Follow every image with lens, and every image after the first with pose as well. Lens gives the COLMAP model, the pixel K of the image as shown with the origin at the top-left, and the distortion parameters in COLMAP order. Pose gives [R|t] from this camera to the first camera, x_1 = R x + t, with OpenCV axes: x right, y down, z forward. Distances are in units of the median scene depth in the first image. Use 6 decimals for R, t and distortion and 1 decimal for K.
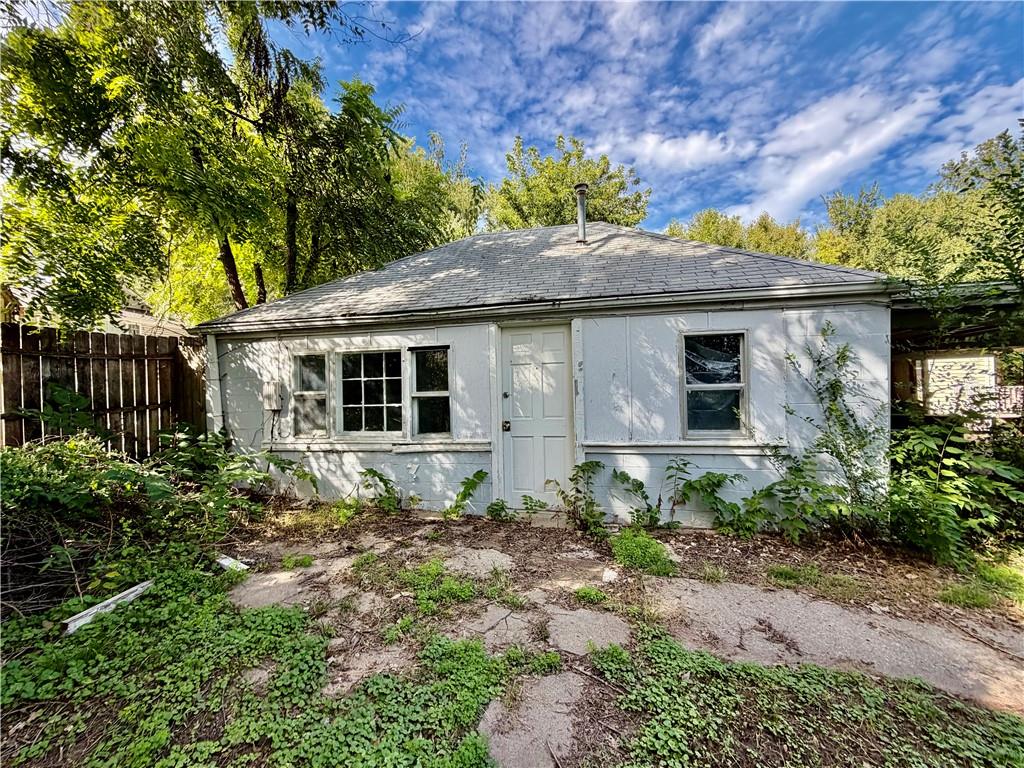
lens RADIAL K [[411.0, 0, 511.3], [0, 411.0, 384.2], [0, 0, 1]] dist [0.002676, 0.000373]
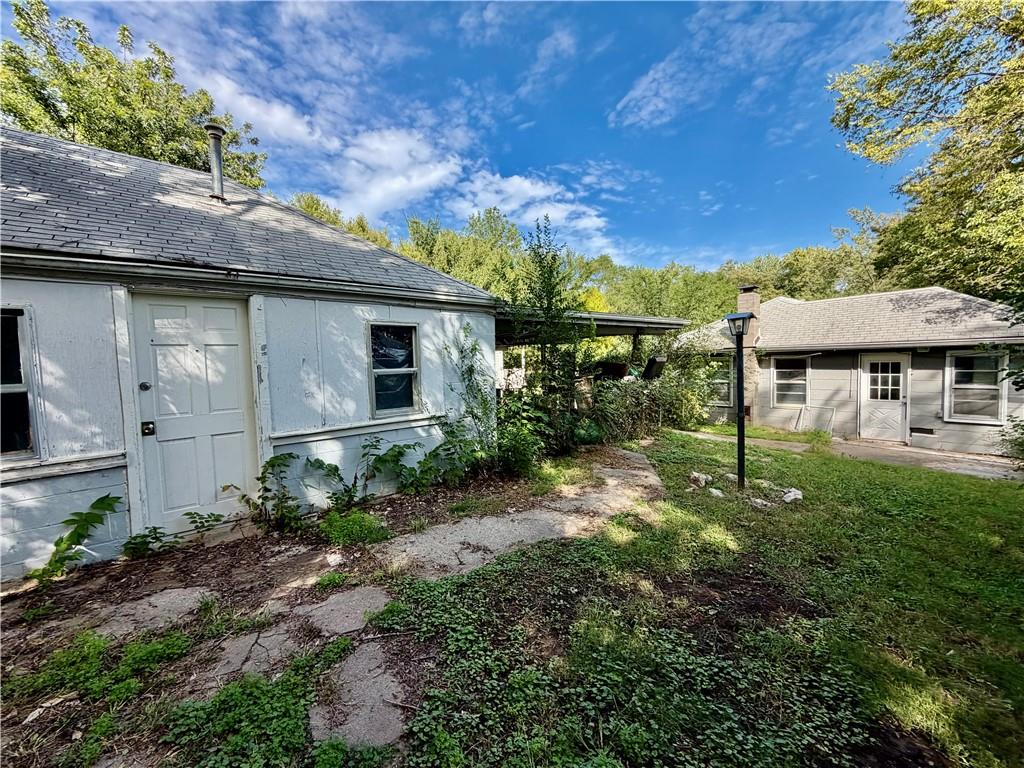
lens RADIAL K [[411.0, 0, 511.1], [0, 411.0, 384.9], [0, 0, 1]] dist [0.002676, 0.000373]
pose [[0.604542, -0.039712, 0.795583, -0.221432], [0.011051, 0.999079, 0.041472, 0.000522], [-0.796496, -0.016280, 0.604424, 0.039432]]
